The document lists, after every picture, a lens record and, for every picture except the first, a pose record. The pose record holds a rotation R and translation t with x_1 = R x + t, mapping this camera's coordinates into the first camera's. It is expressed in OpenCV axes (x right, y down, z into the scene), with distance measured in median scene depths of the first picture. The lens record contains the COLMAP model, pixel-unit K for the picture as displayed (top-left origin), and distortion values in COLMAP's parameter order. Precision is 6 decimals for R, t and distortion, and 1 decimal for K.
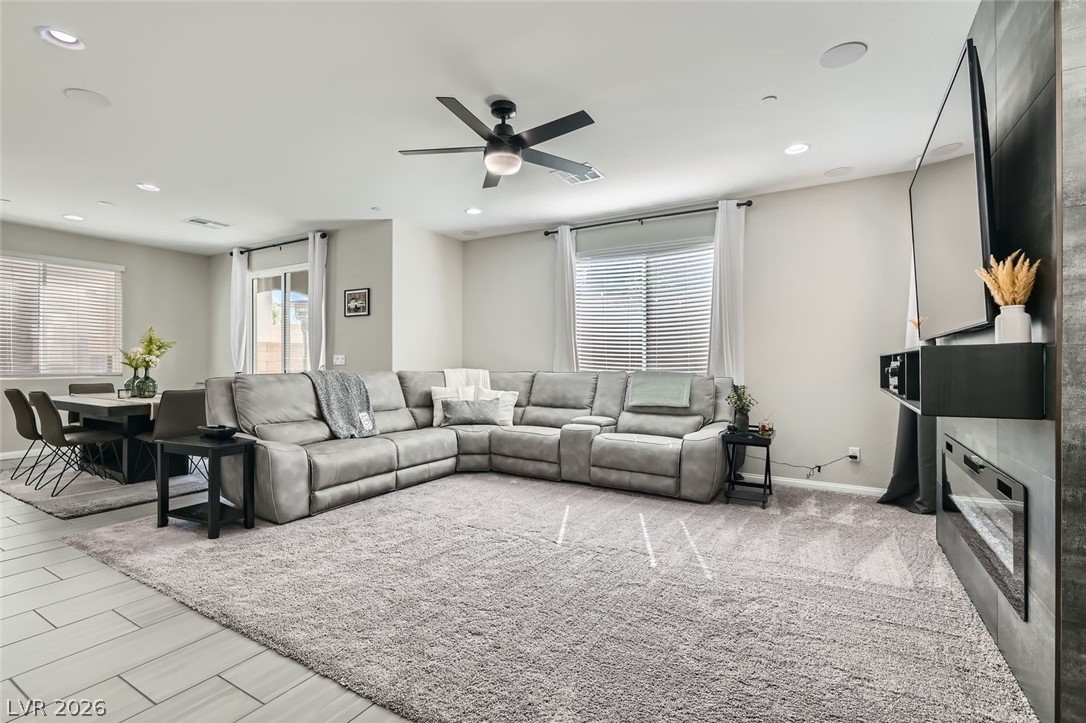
lens RADIAL K [[497.4, 0, 540.3], [0, 497.4, 358.0], [0, 0, 1]] dist [0.000222, -0.000309]
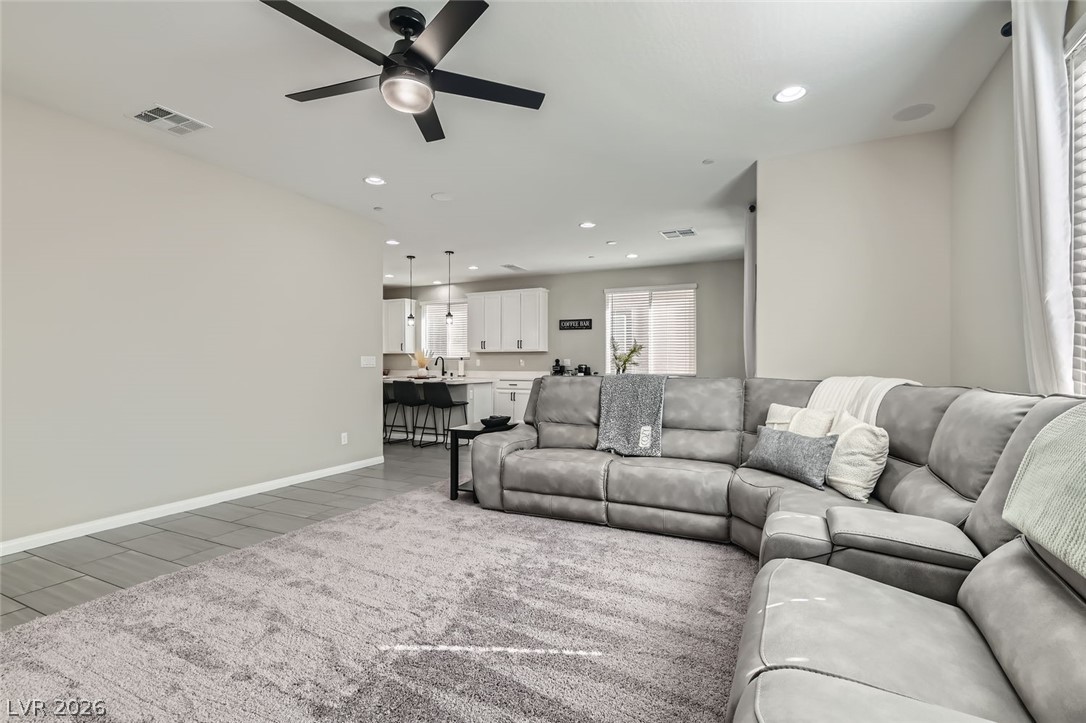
lens RADIAL K [[508.6, 0, 544.3], [0, 508.6, 375.1], [0, 0, 1]] dist [0.000723, 0.000021]
pose [[0.099690, 0.019629, -0.994825, 0.426167], [0.002569, 0.999797, 0.019985, 0.007935], [0.995015, -0.004548, 0.099619, 0.699524]]
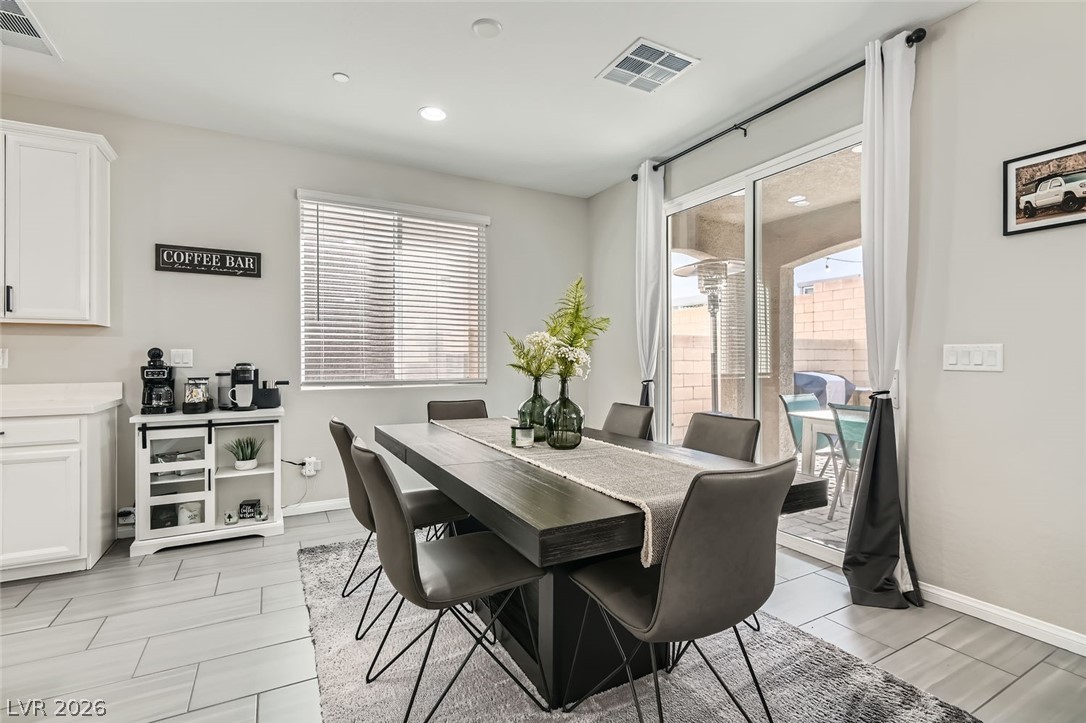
lens RADIAL K [[497.4, 0, 540.3], [0, 497.4, 358.0], [0, 0, 1]] dist [0.000222, -0.000309]
pose [[0.860852, -0.006161, -0.508818, -0.596952], [0.005491, 0.999981, -0.002817, 0.004619], [0.508826, -0.000369, 0.860870, 0.627517]]
